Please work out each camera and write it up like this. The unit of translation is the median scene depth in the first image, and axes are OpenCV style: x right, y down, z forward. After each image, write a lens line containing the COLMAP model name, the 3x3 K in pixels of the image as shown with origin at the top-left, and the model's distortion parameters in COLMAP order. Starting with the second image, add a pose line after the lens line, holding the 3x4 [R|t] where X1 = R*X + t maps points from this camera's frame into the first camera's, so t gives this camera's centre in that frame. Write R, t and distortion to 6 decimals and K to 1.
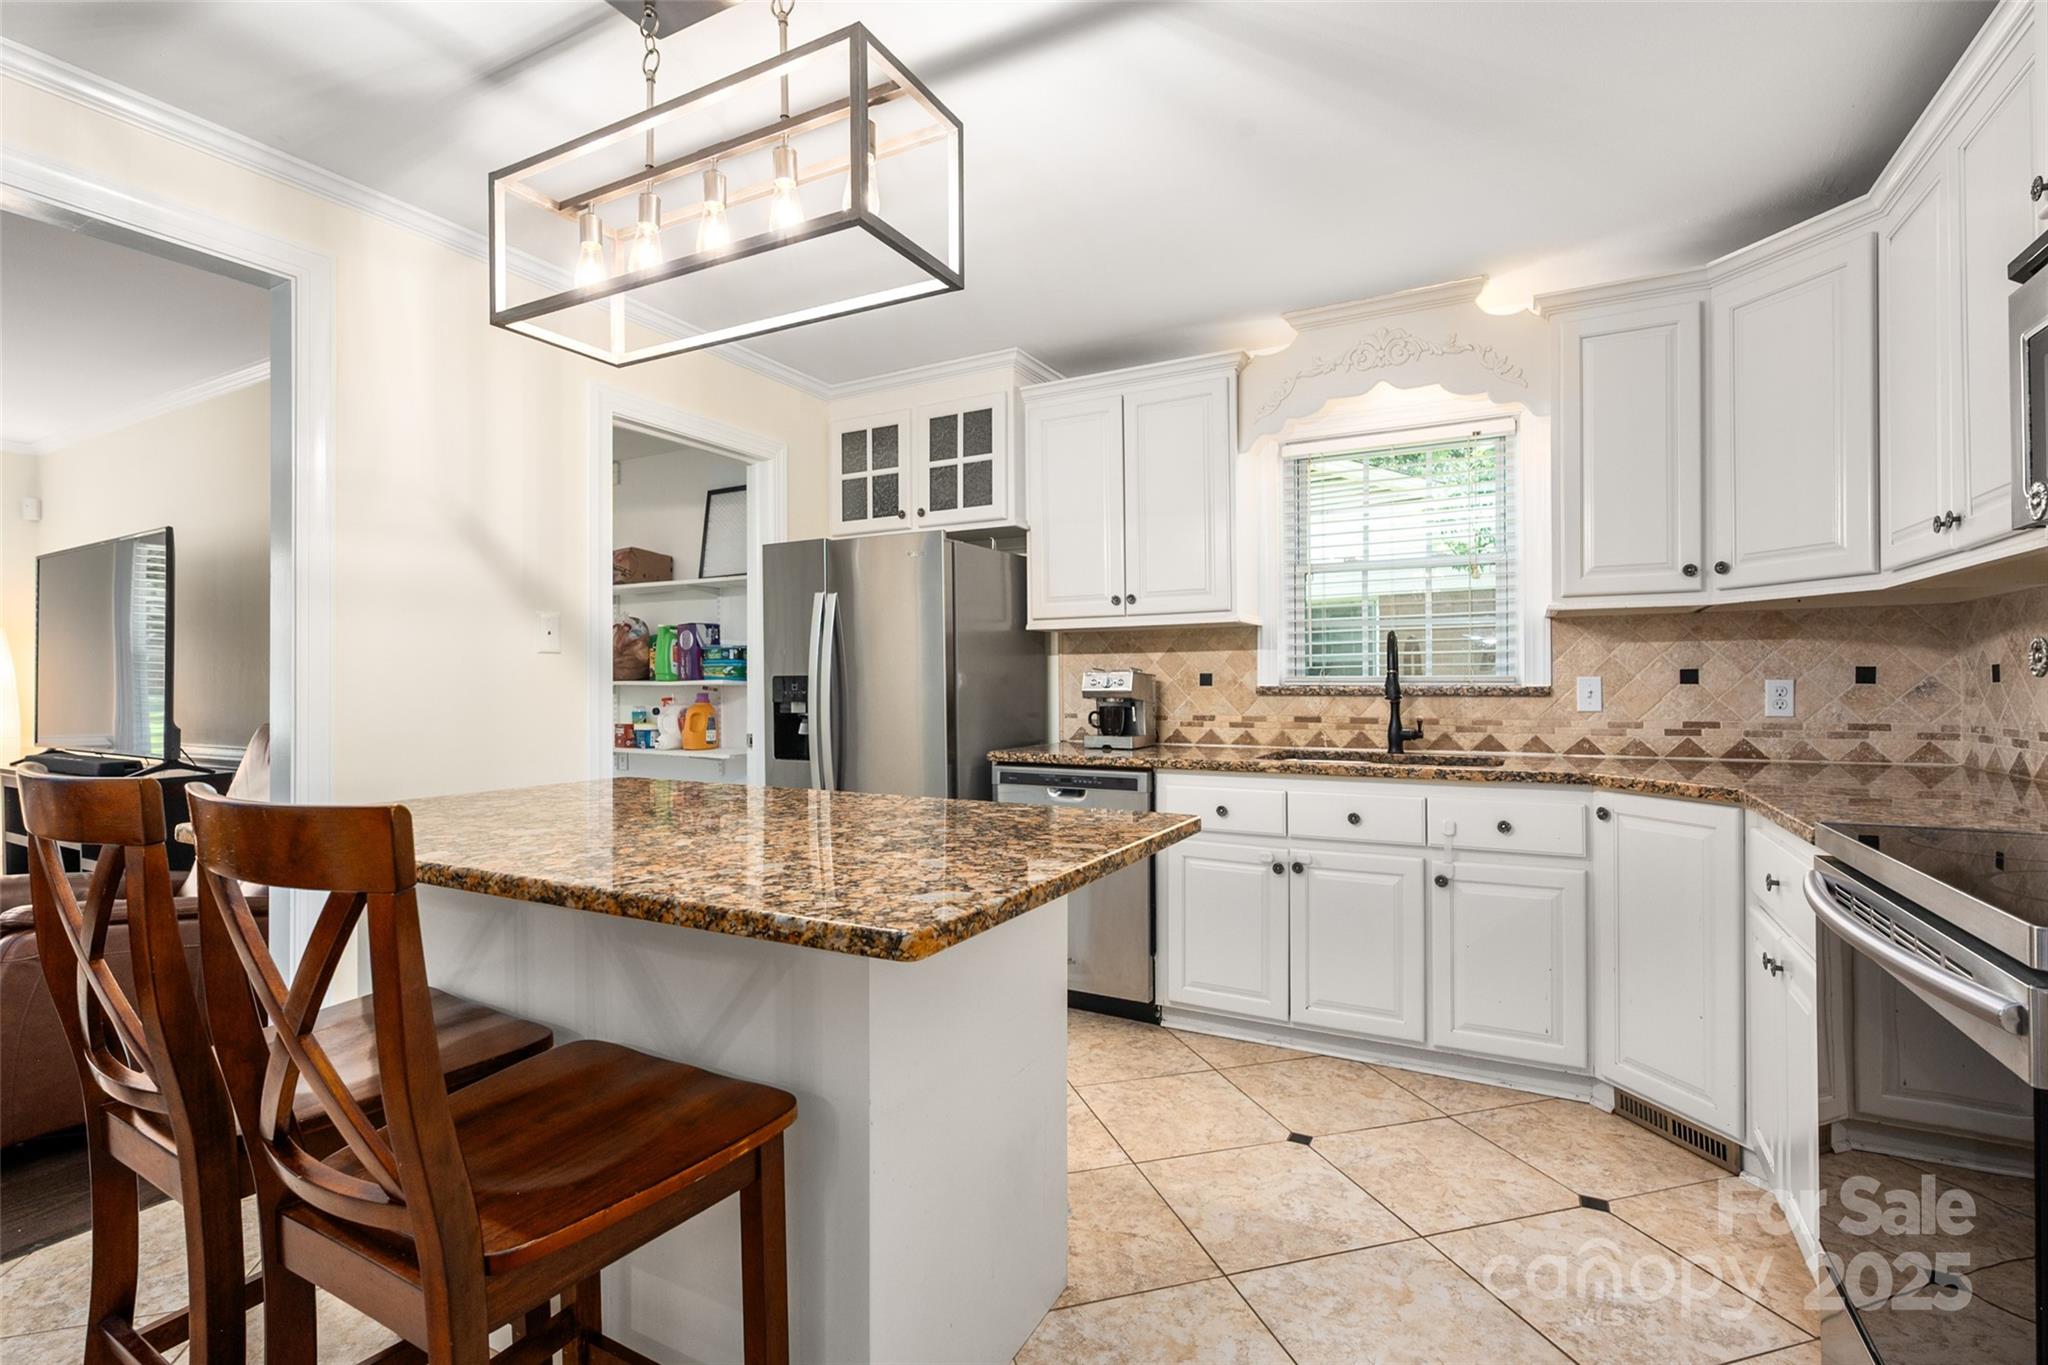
lens RADIAL K [[931.6, 0, 1031.3], [0, 931.6, 693.4], [0, 0, 1]] dist [0.002654, 0.000239]
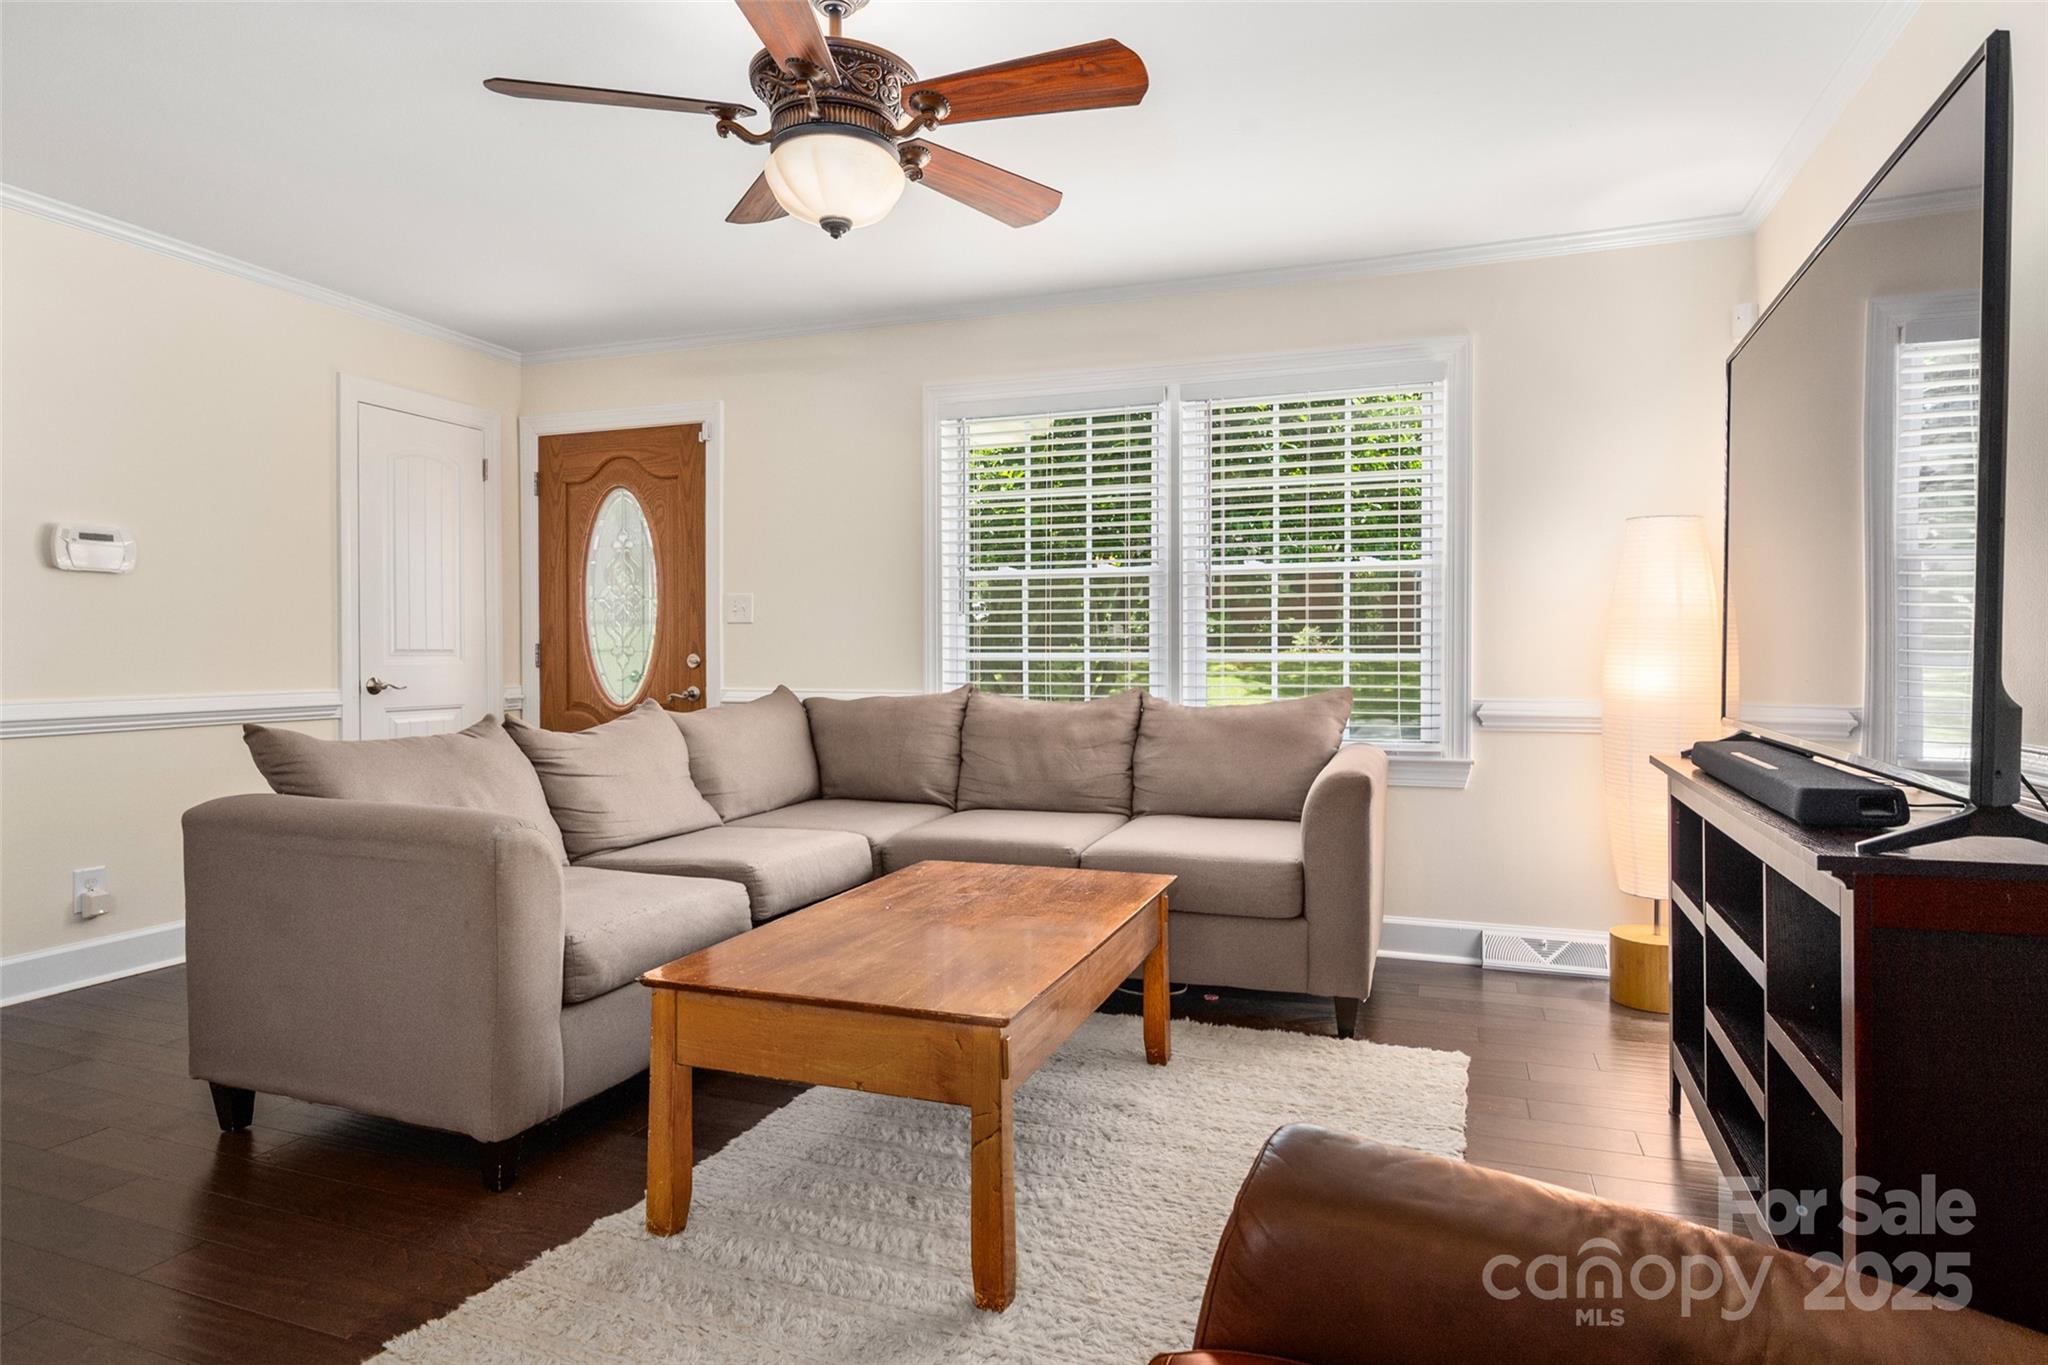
lens RADIAL K [[1107.9, 0, 1028.6], [0, 1107.9, 678.4], [0, 0, 1]] dist [0.001621, 0.000395]
pose [[0.137492, 0.025909, -0.990164, -0.601554], [-0.007635, 0.999656, 0.025097, 0.022826], [0.990473, 0.004109, 0.137642, 0.632547]]
